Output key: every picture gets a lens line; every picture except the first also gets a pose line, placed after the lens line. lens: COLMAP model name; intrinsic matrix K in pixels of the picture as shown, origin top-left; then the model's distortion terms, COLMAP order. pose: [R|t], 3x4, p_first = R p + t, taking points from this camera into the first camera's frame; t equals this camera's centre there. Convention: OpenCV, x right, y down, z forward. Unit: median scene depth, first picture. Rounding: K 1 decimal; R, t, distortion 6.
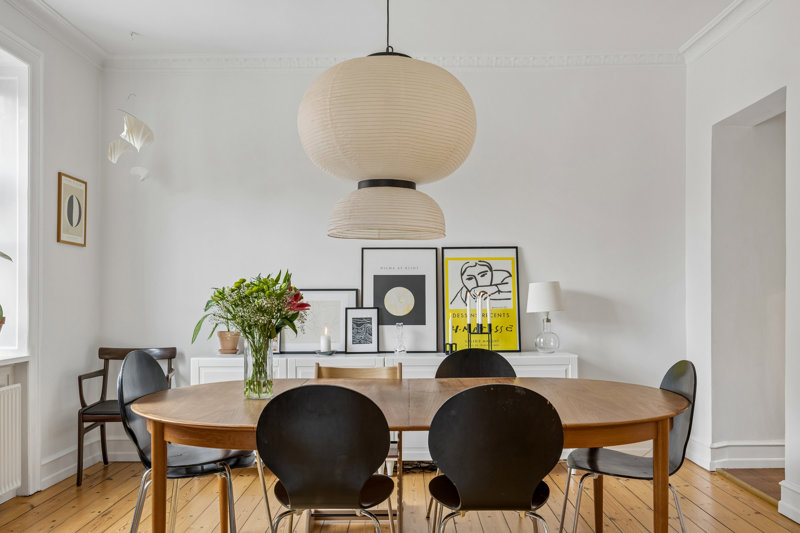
lens RADIAL K [[655.7, 0, 399.5], [0, 655.7, 292.7], [0, 0, 1]] dist [0.005104, 0.002241]
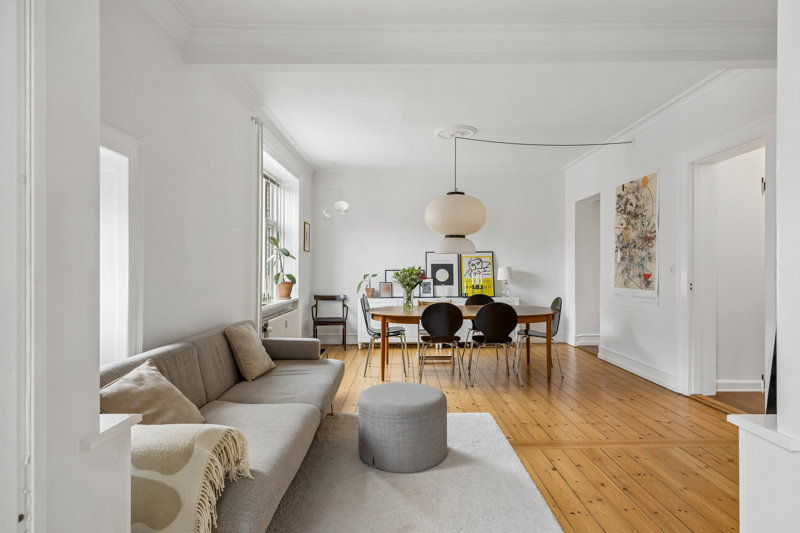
lens RADIAL K [[413.1, 0, 400.0], [0, 413.1, 266.5], [0, 0, 1]] dist [-0.003090, -0.000830]
pose [[0.999994, 0.000880, -0.003338, -0.148989], [-0.000884, 0.999999, -0.001162, -0.016355], [0.003337, 0.001165, 0.999994, -0.478323]]
